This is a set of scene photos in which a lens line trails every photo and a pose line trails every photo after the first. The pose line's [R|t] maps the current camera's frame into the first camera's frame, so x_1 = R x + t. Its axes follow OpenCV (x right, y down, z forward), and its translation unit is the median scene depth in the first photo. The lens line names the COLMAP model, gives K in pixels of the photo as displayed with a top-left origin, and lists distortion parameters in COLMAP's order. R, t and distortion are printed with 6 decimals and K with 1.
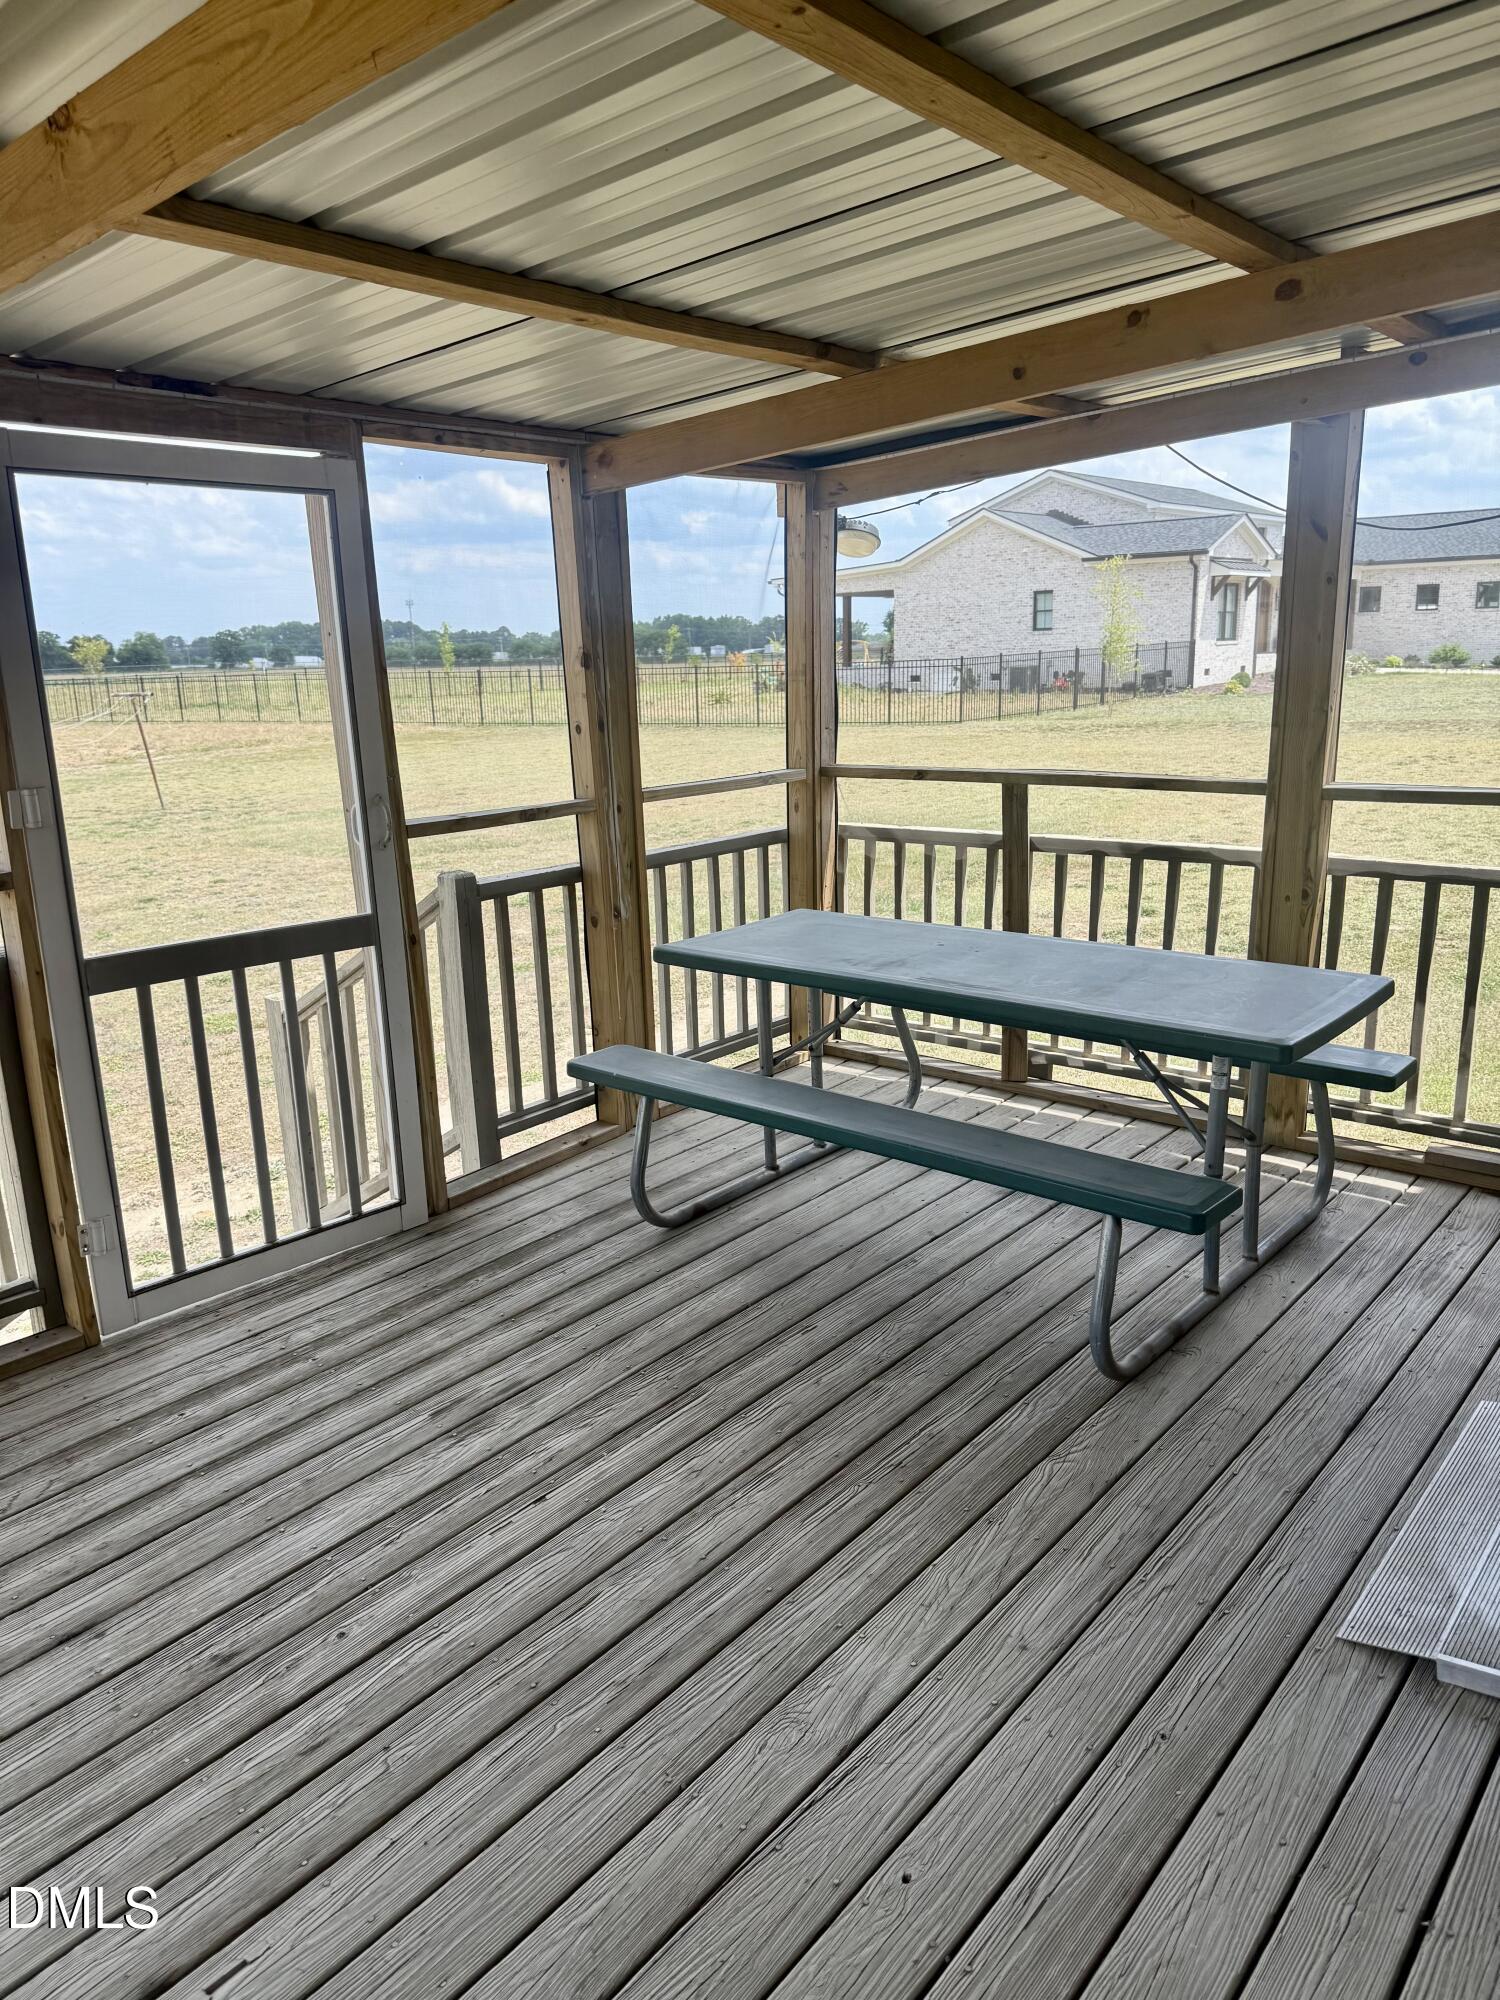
lens RADIAL K [[1428.9, 0, 746.7], [0, 1428.9, 984.6], [0, 0, 1]] dist [0.041210, -0.047295]
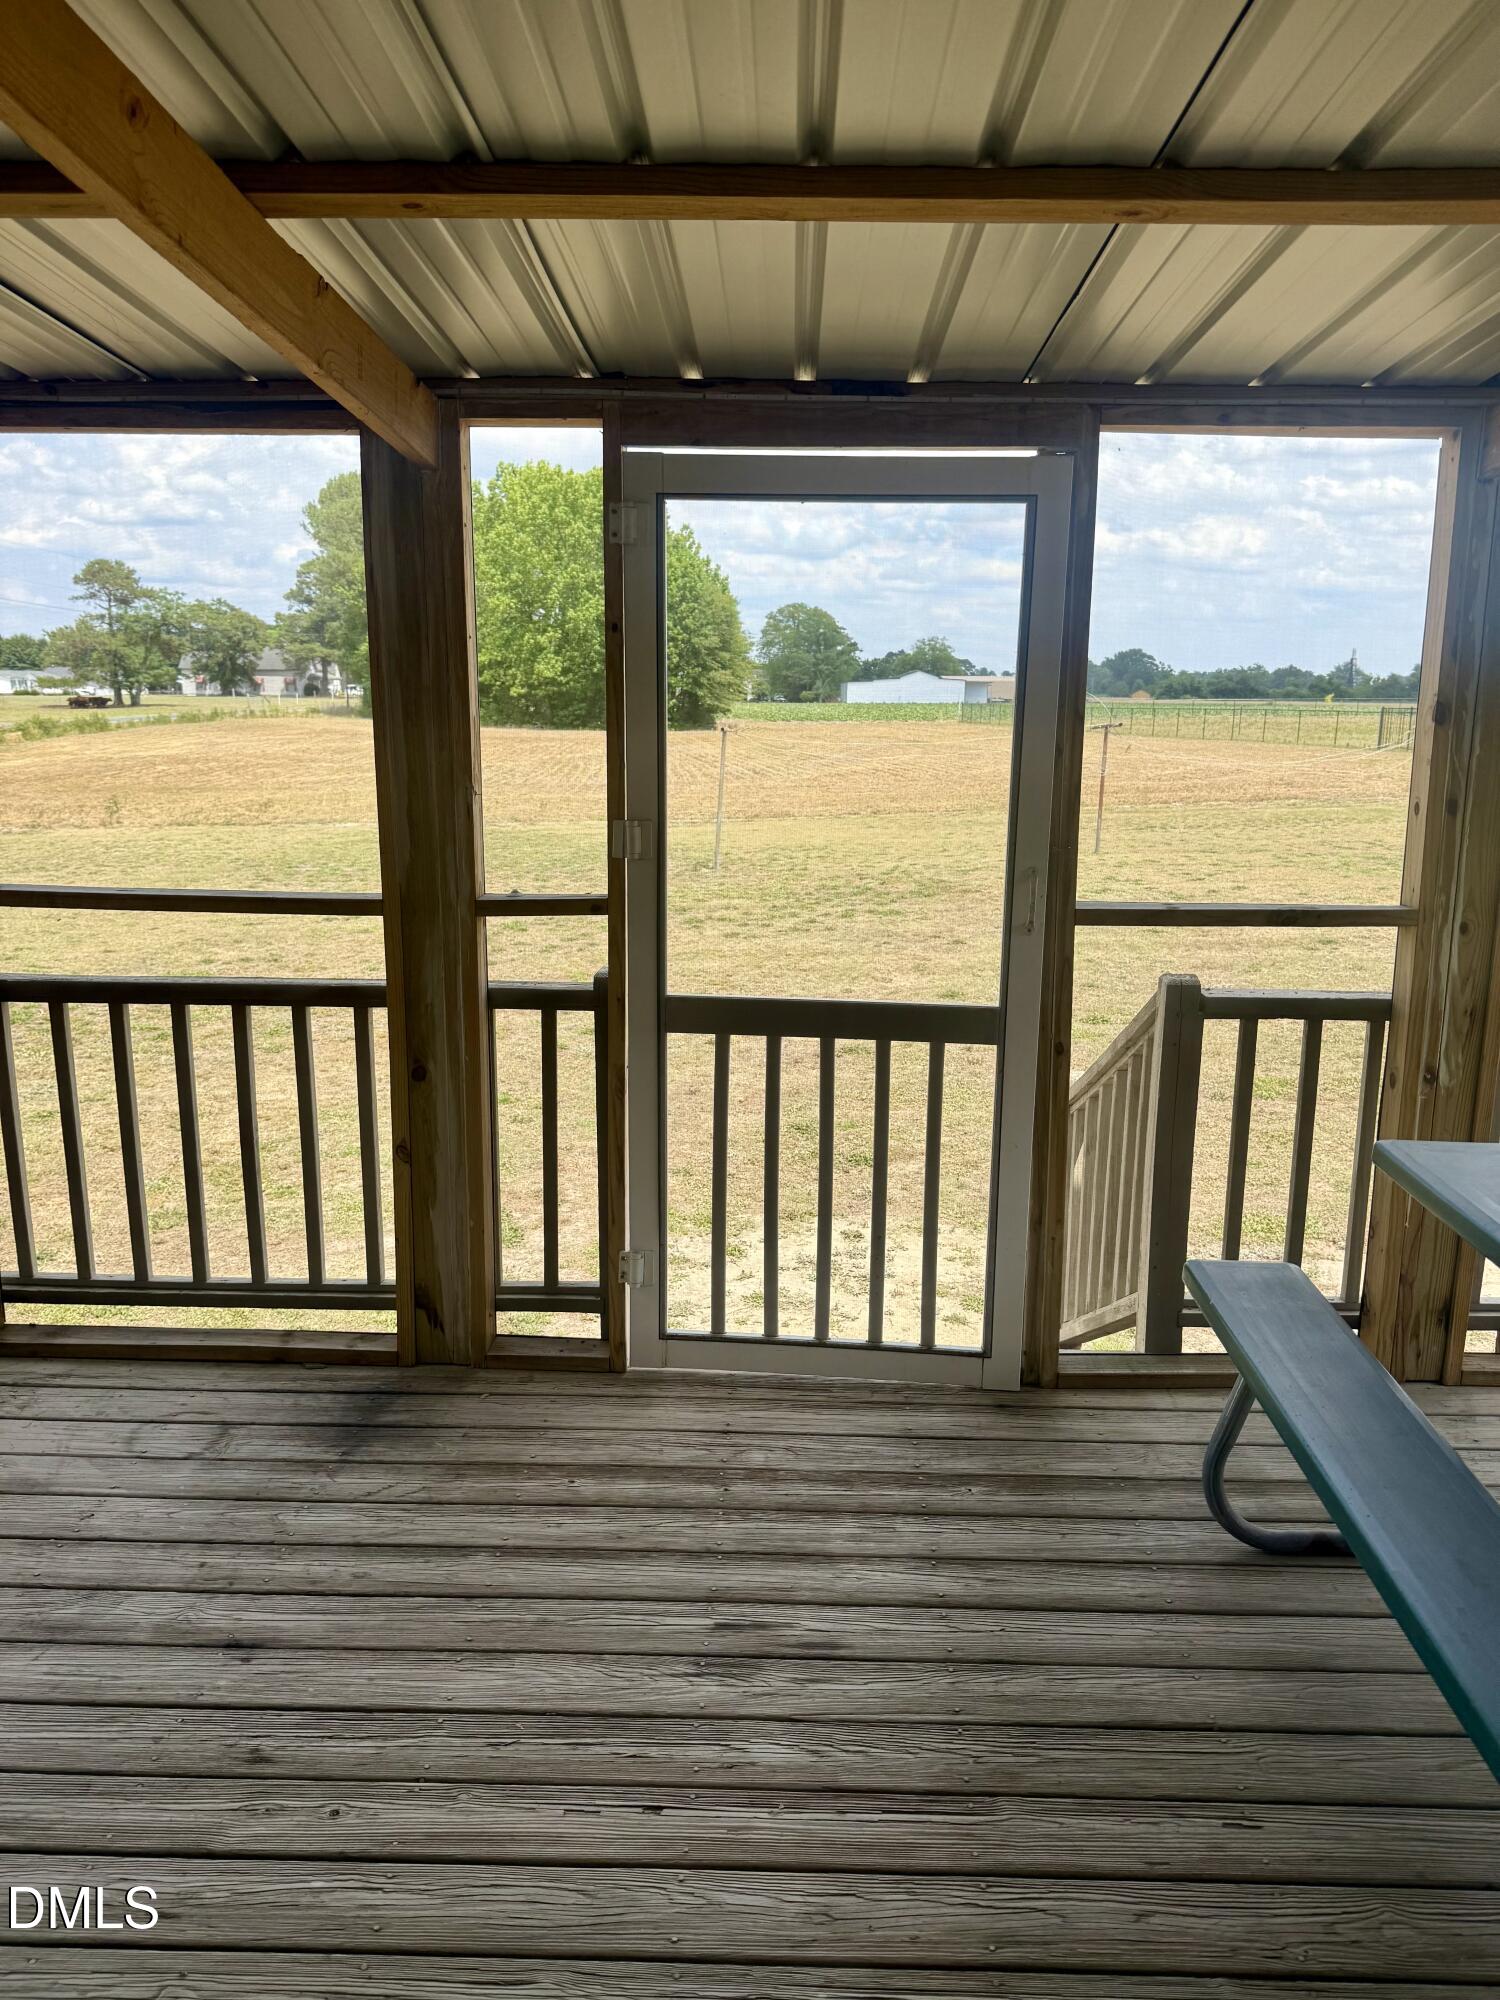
lens RADIAL K [[1428.9, 0, 762.1], [0, 1428.9, 974.6], [0, 0, 1]] dist [0.041210, -0.047295]
pose [[0.620325, 0.187631, -0.761572, 0.309116], [-0.209497, 0.975325, 0.069652, -0.106406], [0.755849, 0.116340, 0.644327, 0.408291]]
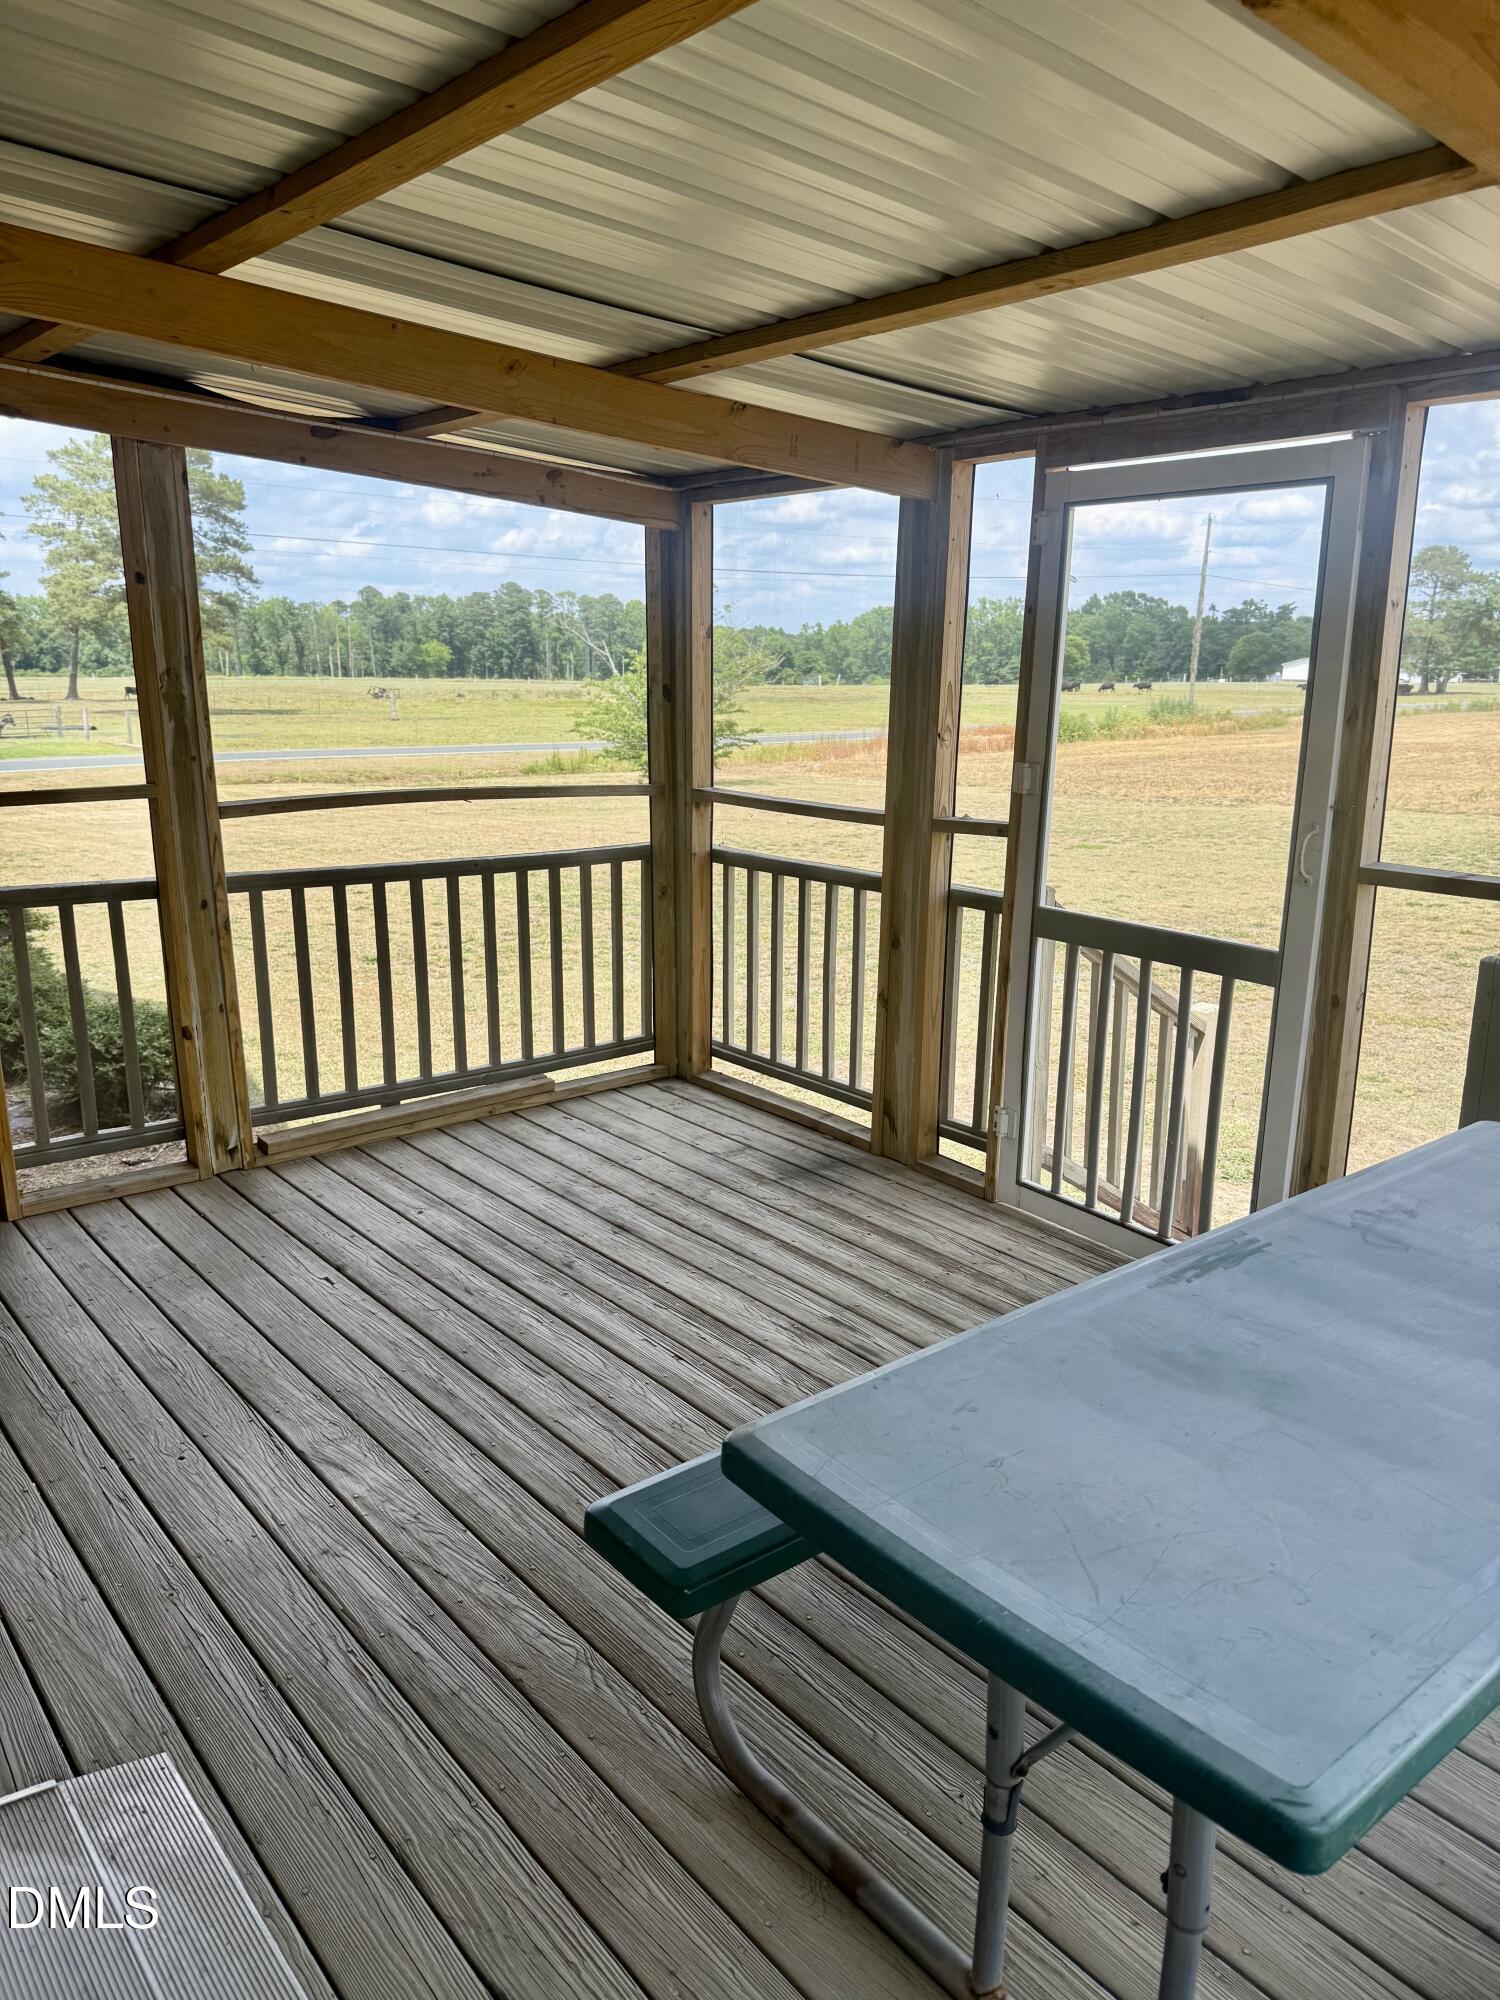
lens RADIAL K [[1428.9, 0, 750.9], [0, 1428.9, 986.1], [0, 0, 1]] dist [0.041210, -0.047295]
pose [[-0.190915, 0.242119, -0.951278, 0.738616], [-0.233223, 0.930164, 0.283552, -0.232702], [0.953498, 0.275994, -0.121115, 0.902766]]
